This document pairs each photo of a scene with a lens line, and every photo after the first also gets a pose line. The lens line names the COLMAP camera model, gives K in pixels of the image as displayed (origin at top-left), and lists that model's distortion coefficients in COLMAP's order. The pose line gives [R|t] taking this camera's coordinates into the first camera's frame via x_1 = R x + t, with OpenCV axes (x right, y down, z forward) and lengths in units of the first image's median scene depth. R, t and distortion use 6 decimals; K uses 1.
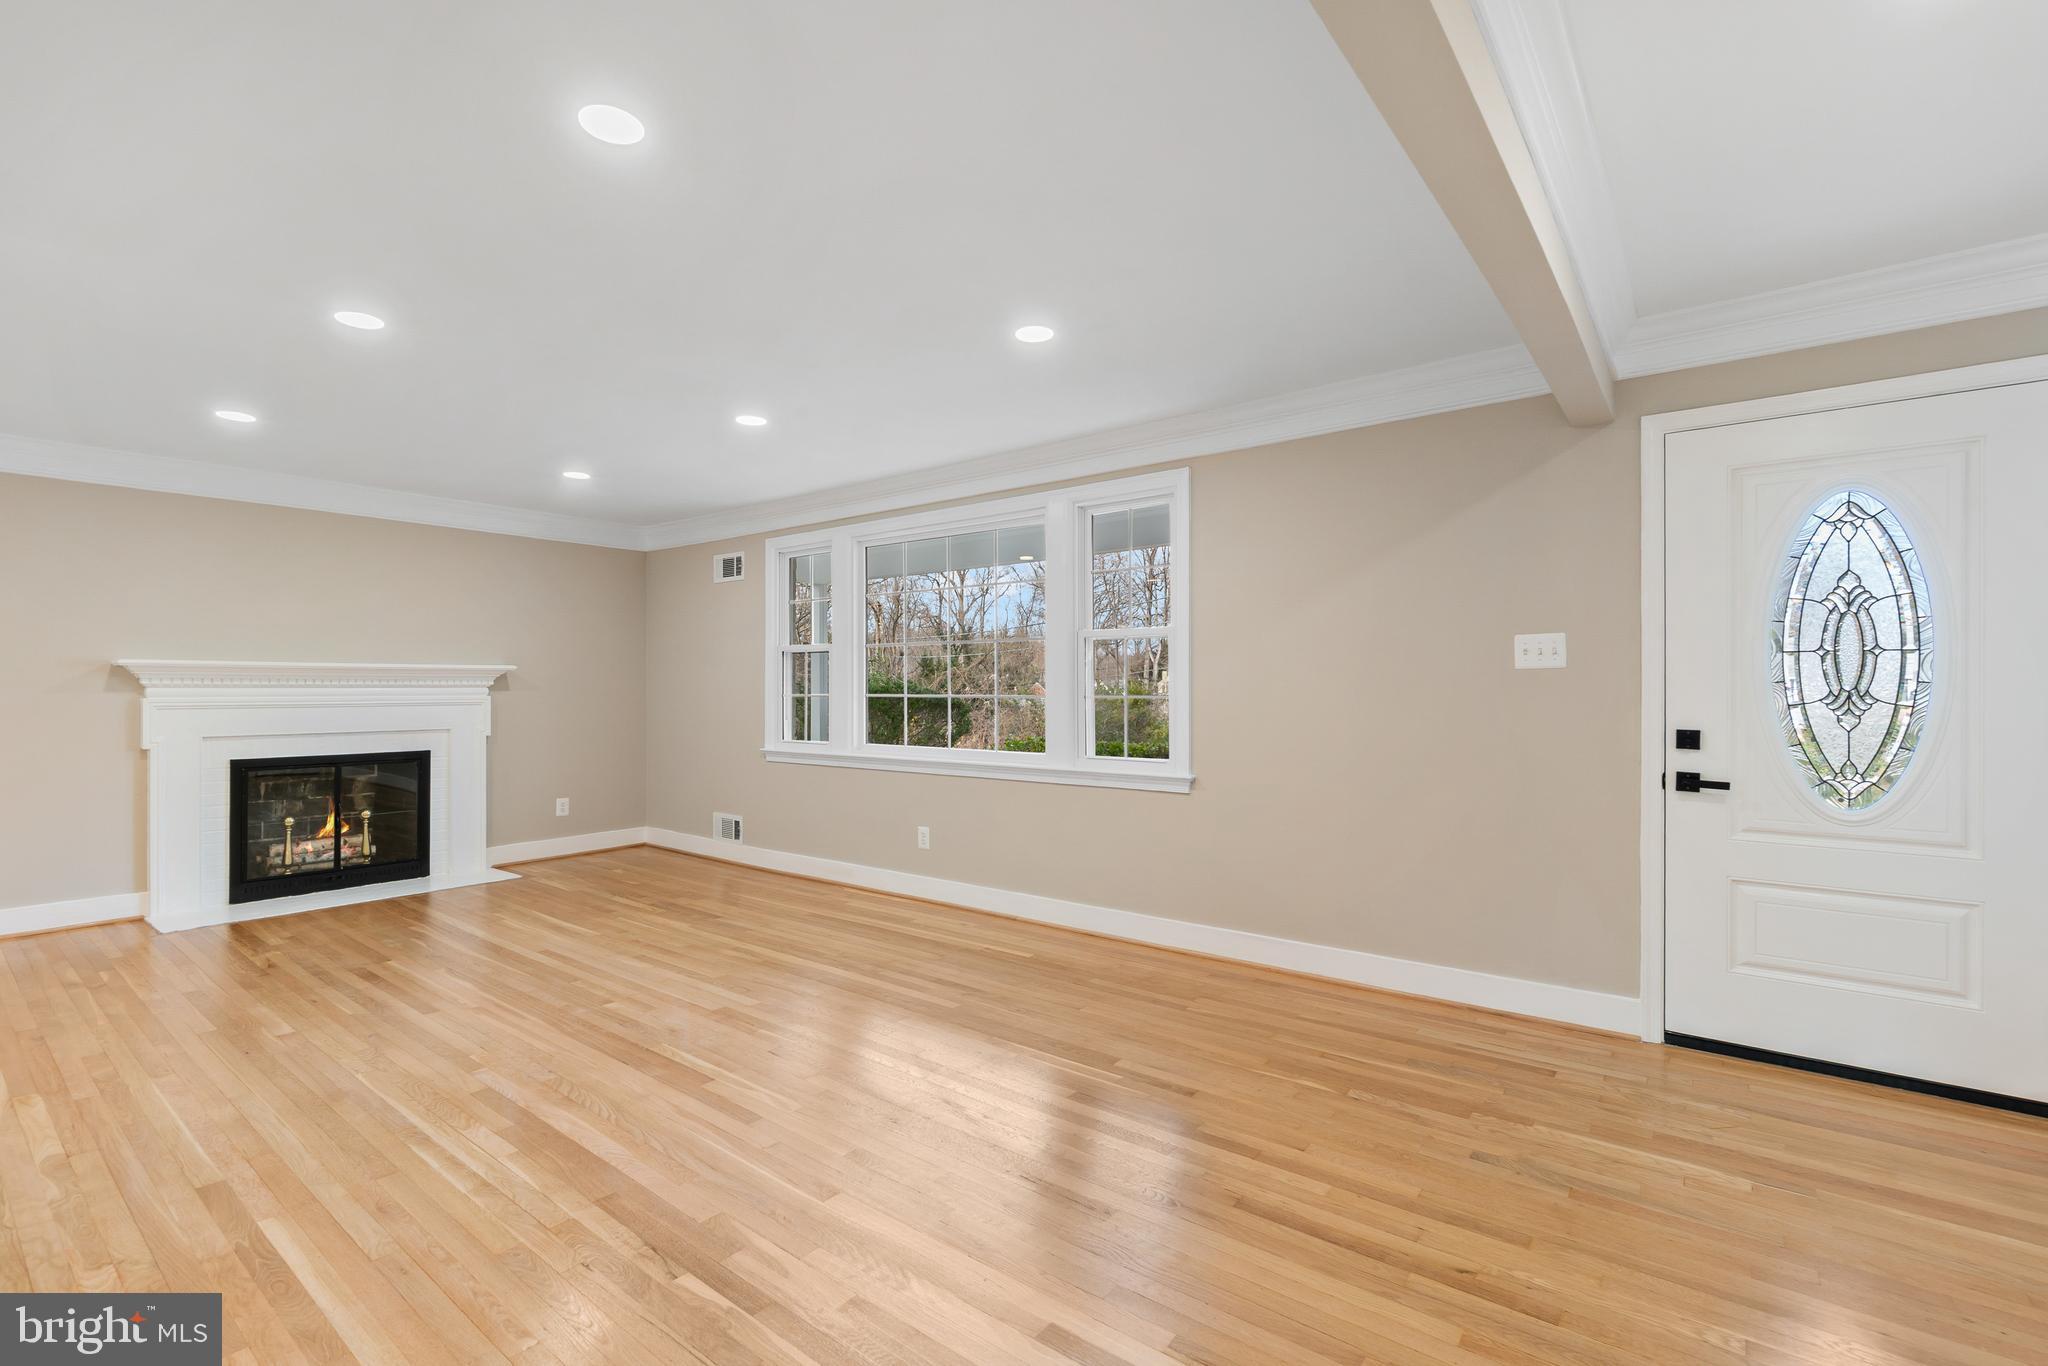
lens RADIAL K [[925.8, 0, 1013.1], [0, 925.8, 695.0], [0, 0, 1]] dist [-0.008481, -0.000099]
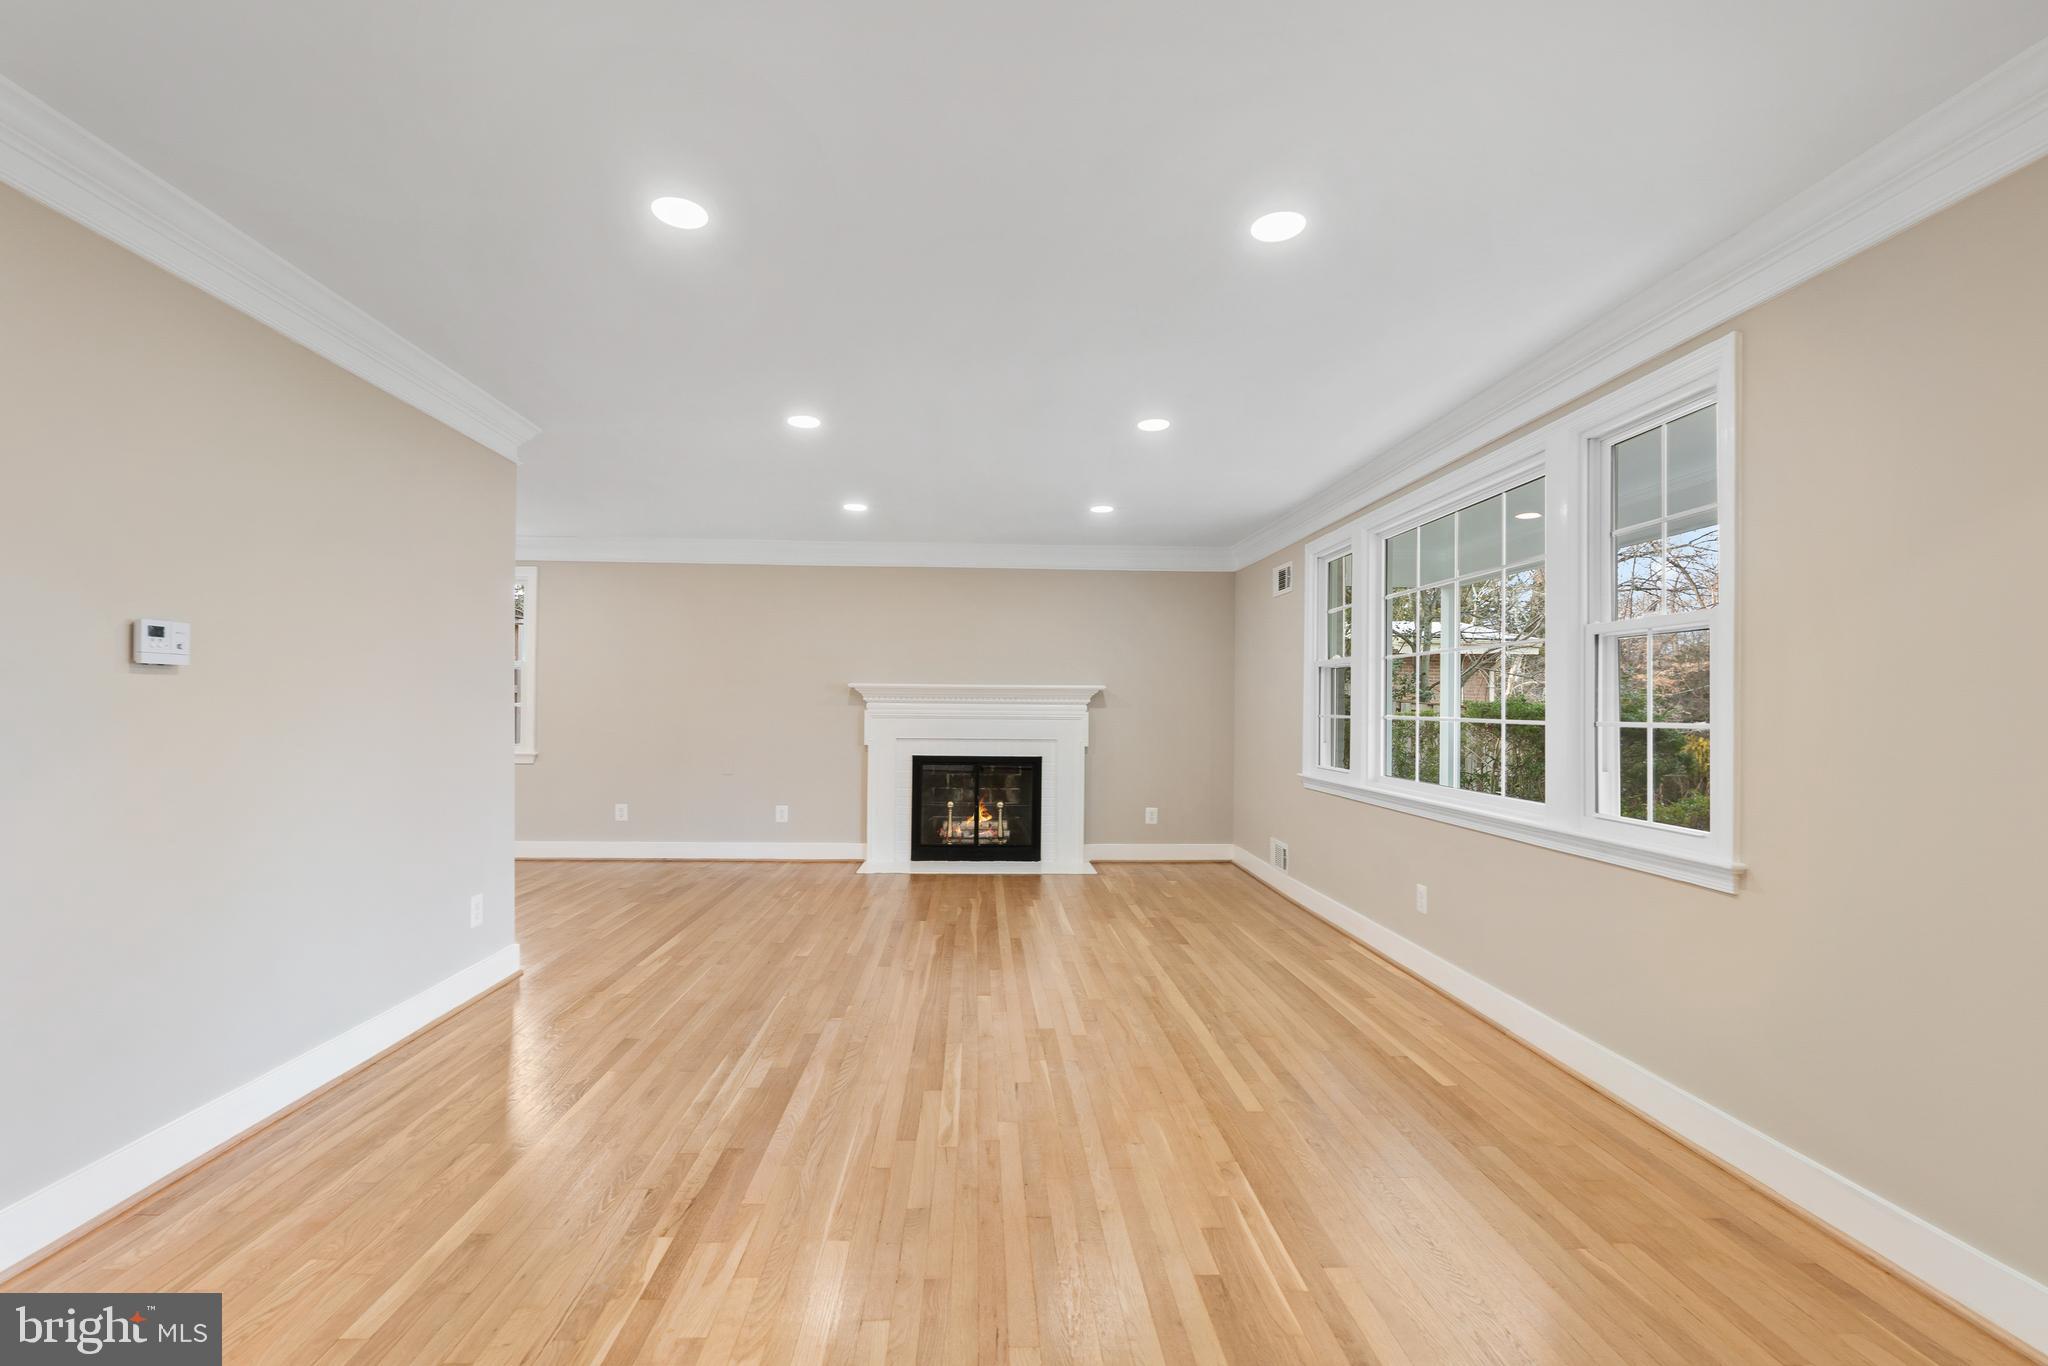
lens RADIAL K [[906.9, 0, 997.2], [0, 906.9, 704.8], [0, 0, 1]] dist [0.000298, 0.000002]
pose [[0.637466, 0.007290, -0.770444, 0.304370], [-0.016588, 0.999853, -0.004264, -0.001815], [0.770300, 0.015499, 0.637493, 0.257959]]
